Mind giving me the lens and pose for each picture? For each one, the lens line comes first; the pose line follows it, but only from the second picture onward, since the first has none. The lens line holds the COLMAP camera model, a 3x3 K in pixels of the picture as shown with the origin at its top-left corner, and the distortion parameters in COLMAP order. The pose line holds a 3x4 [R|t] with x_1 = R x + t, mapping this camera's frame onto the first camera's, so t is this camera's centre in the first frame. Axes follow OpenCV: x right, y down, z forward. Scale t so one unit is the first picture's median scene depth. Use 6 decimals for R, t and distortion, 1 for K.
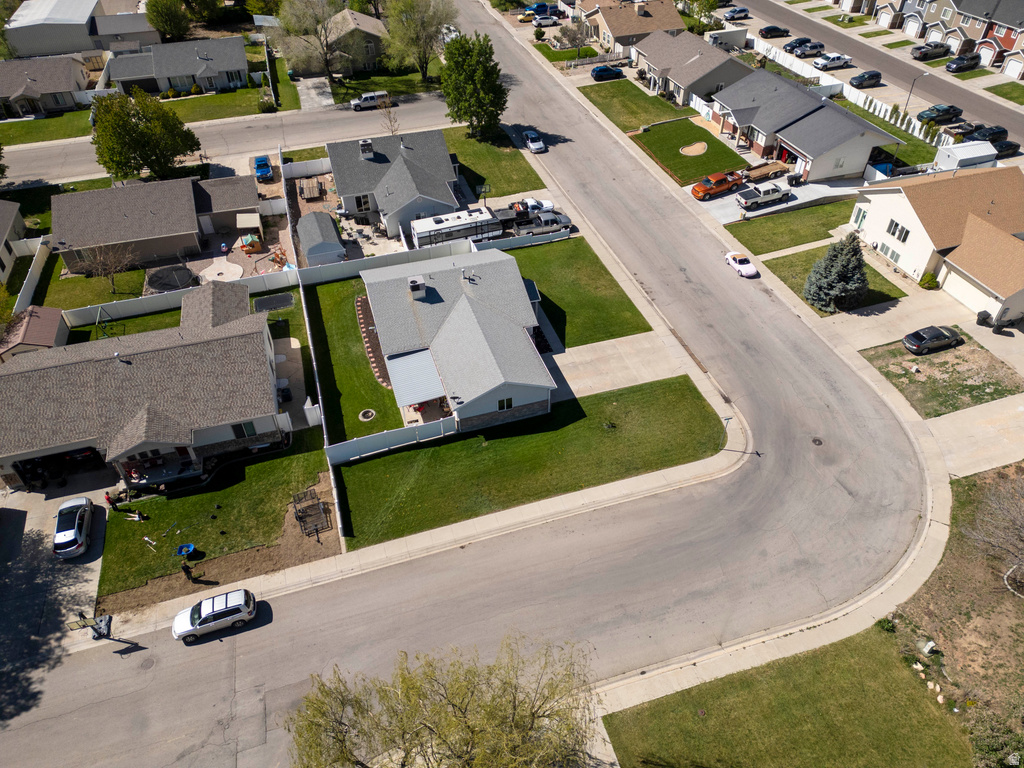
lens RADIAL K [[712.3, 0, 512.0], [0, 712.3, 384.0], [0, 0, 1]] dist [0.074300, -0.060924]
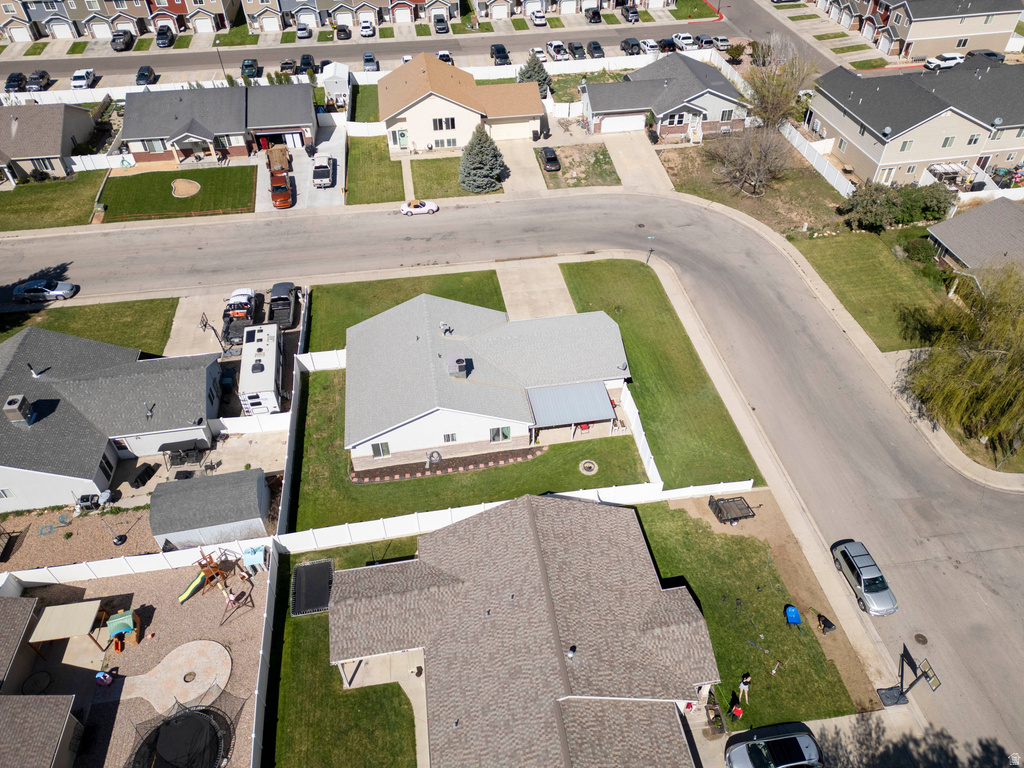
lens RADIAL K [[716.6, 0, 515.5], [0, 716.6, 386.2], [0, 0, 1]] dist [0.071521, -0.052694]
pose [[0.140707, -0.660403, 0.737611, -0.671942], [0.662377, 0.616519, 0.425631, -0.383228], [-0.735839, 0.428687, 0.524184, 0.453559]]
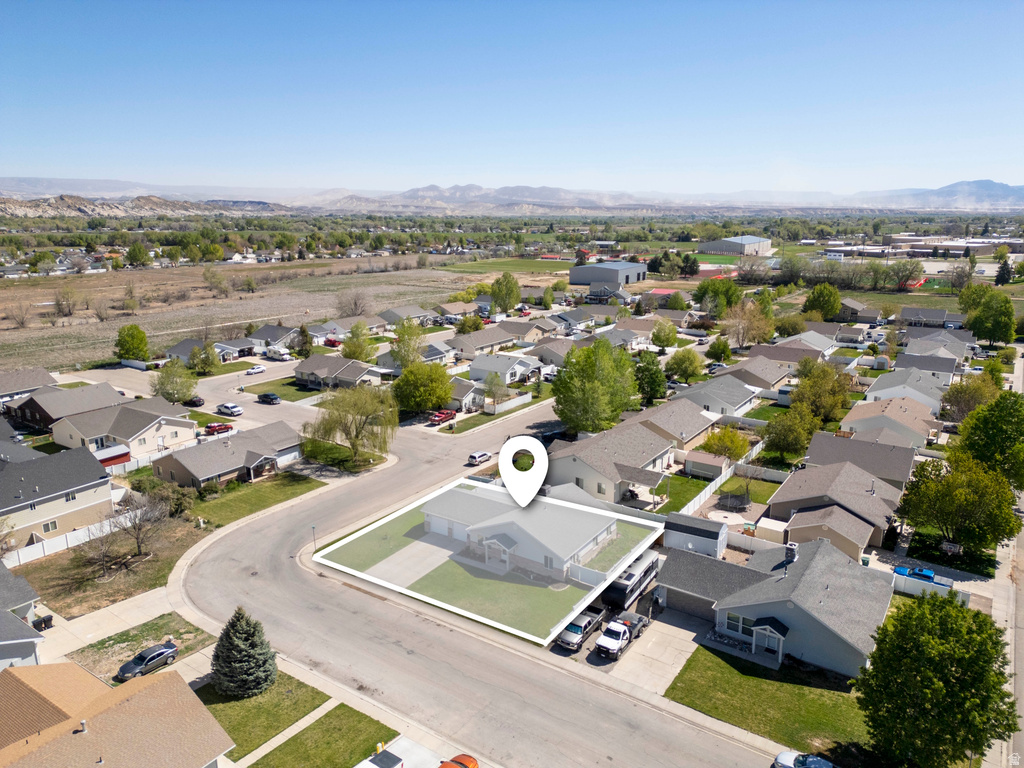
lens RADIAL K [[712.3, 0, 512.0], [0, 712.3, 384.0], [0, 0, 1]] dist [0.074300, -0.060924]
pose [[-0.783381, 0.171580, -0.597390, 0.648115], [-0.395041, 0.604585, 0.691679, -1.084972], [0.479852, 0.777842, -0.405839, 1.217277]]
